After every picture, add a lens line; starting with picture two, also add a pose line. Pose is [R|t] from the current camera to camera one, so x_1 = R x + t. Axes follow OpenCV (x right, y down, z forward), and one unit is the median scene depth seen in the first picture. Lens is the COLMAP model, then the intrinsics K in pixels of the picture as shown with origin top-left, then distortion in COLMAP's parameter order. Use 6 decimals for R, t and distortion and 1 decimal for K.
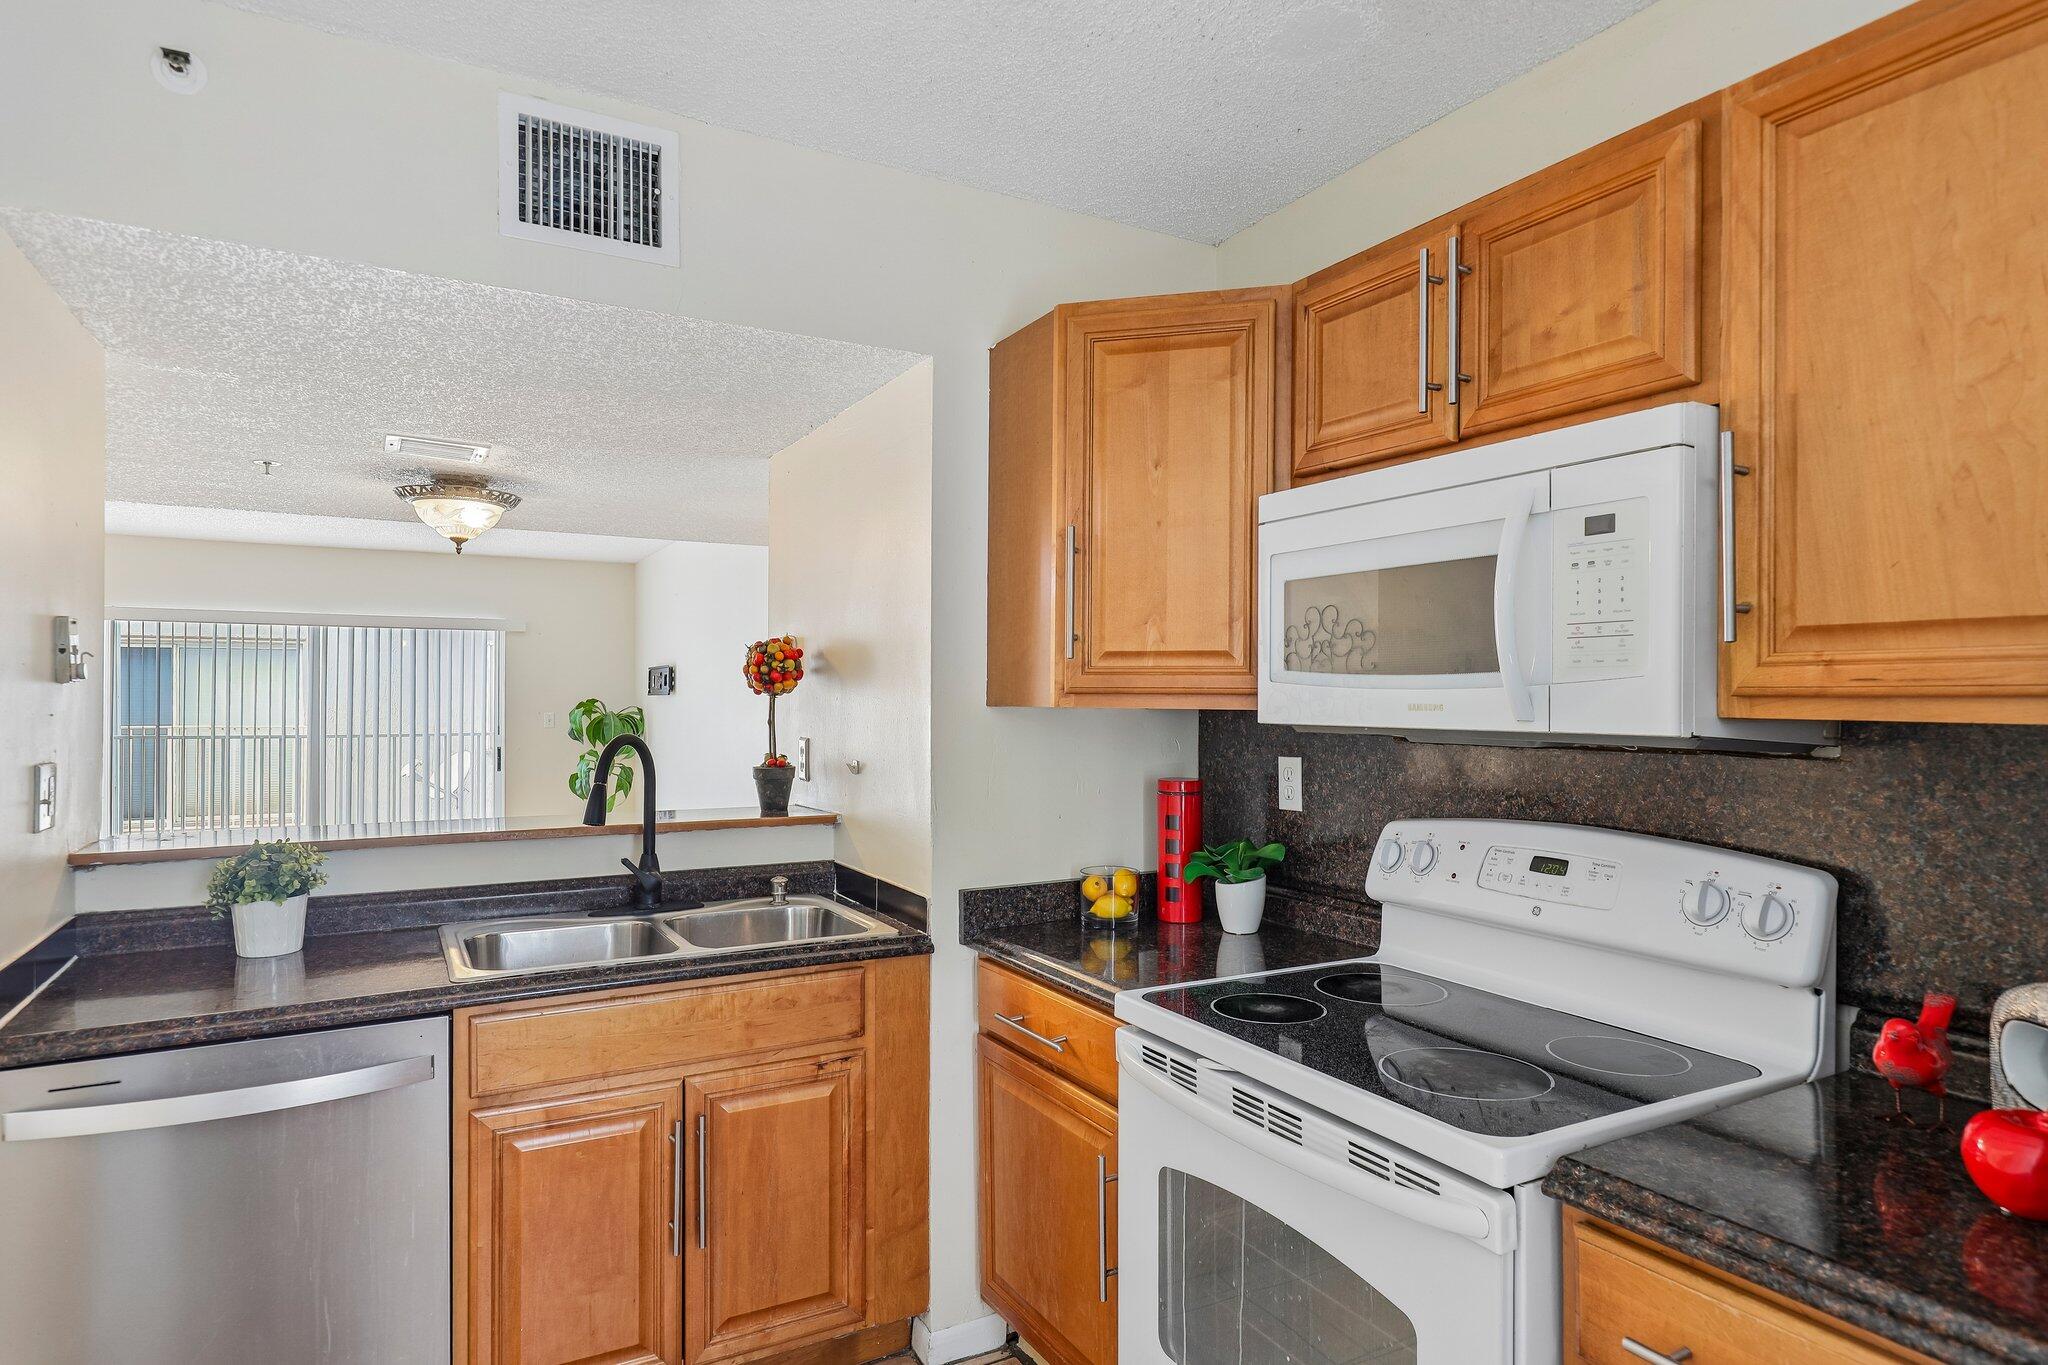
lens RADIAL K [[1123.6, 0, 1027.2], [0, 1123.6, 706.0], [0, 0, 1]] dist [-0.002094, -0.000737]
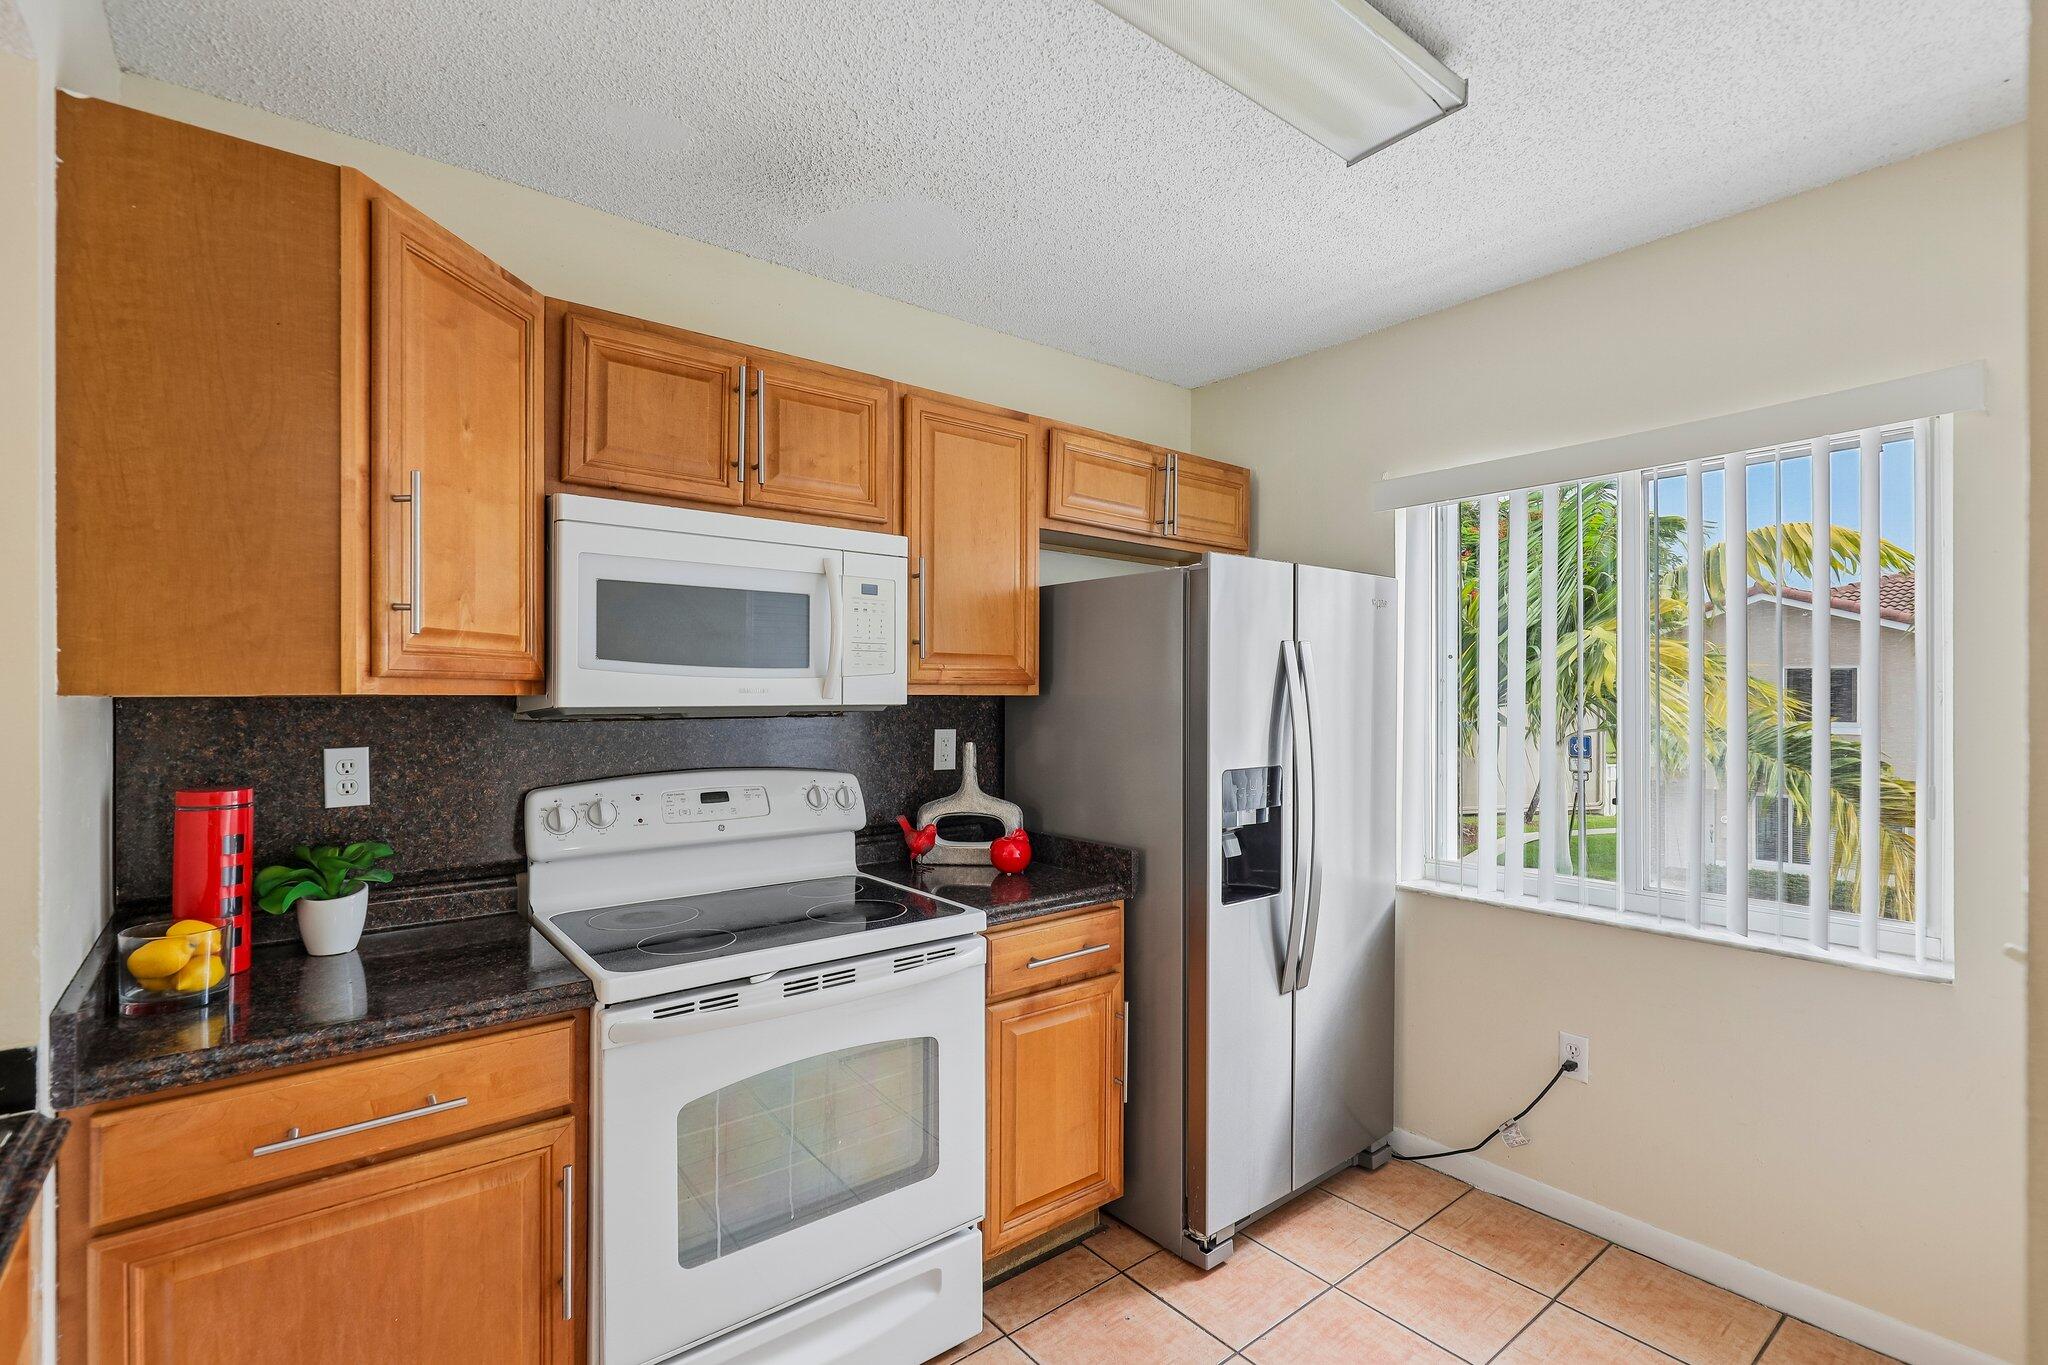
lens RADIAL K [[927.9, 0, 1029.1], [0, 927.9, 692.0], [0, 0, 1]] dist [-0.001590, -0.000257]
pose [[-0.156235, -0.006519, 0.987698, -0.809250], [0.003891, 0.999966, 0.007216, -0.004051], [-0.987712, 0.004971, -0.156204, 0.780438]]
